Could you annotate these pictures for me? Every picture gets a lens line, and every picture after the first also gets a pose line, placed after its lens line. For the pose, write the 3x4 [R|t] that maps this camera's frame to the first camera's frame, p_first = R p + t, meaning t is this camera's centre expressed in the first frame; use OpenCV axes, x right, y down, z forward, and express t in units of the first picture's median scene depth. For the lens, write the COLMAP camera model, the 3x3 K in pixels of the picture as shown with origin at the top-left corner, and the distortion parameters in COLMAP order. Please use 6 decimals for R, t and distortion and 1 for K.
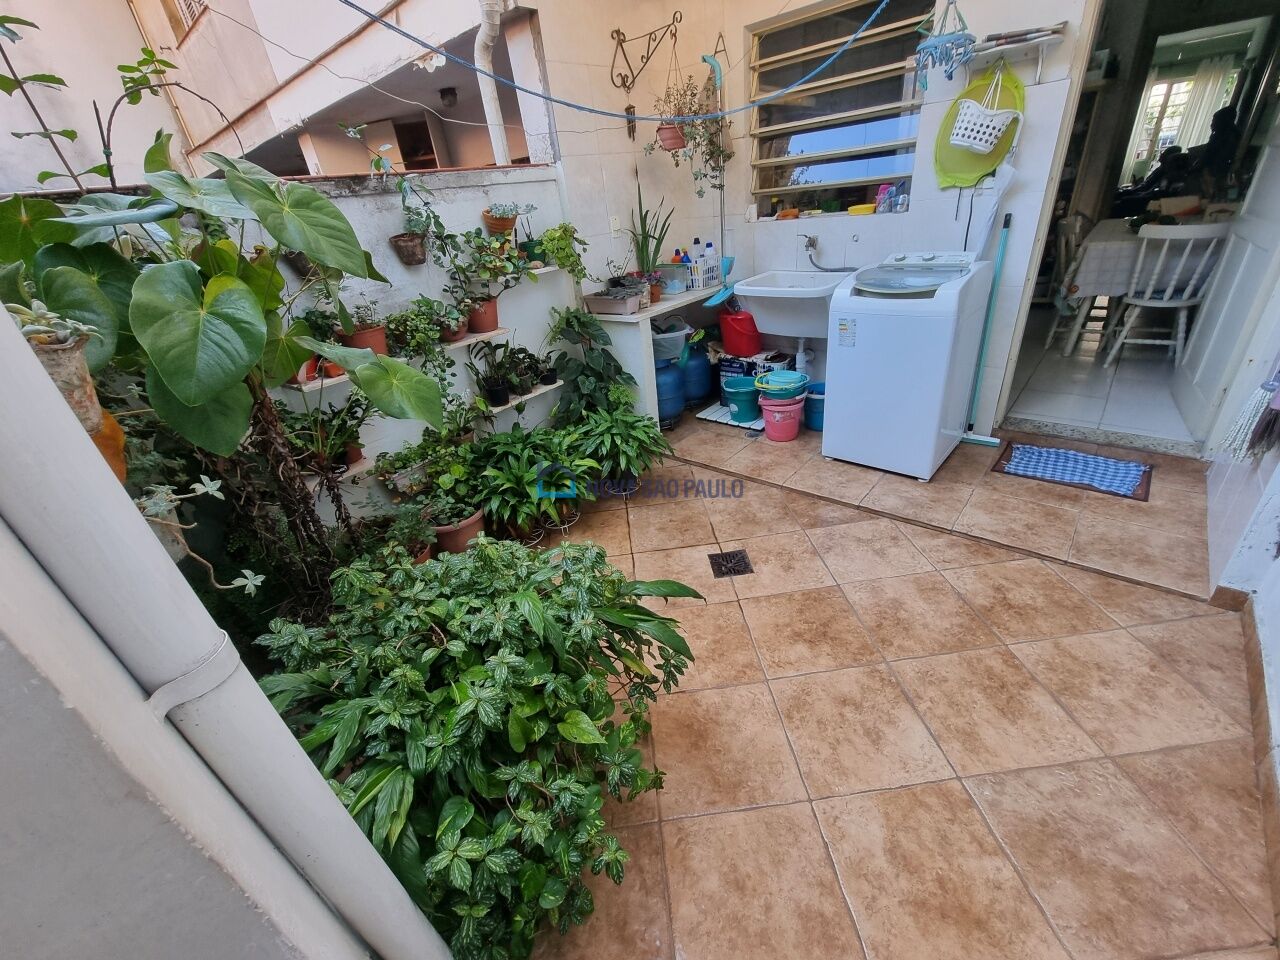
lens RADIAL K [[527.2, 0, 639.2], [0, 527.2, 476.5], [0, 0, 1]] dist [-0.002702, -0.000036]
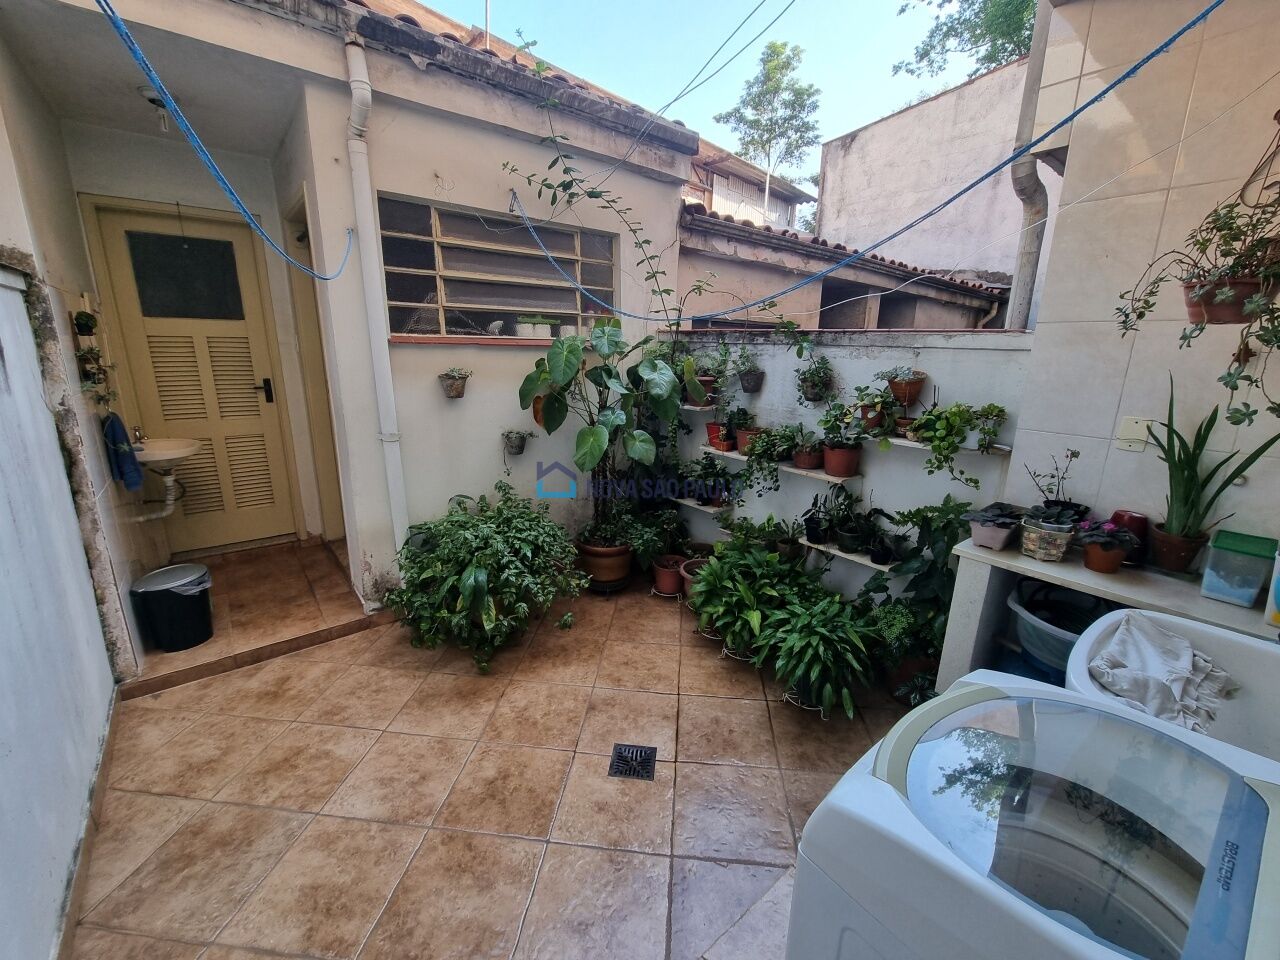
lens RADIAL K [[527.2, 0, 639.2], [0, 527.2, 476.5], [0, 0, 1]] dist [-0.002702, -0.000036]
pose [[-0.176301, 0.346951, -0.921164, 0.865922], [-0.468683, 0.793345, 0.388510, -0.595114], [0.865595, 0.500228, 0.022742, 0.787719]]
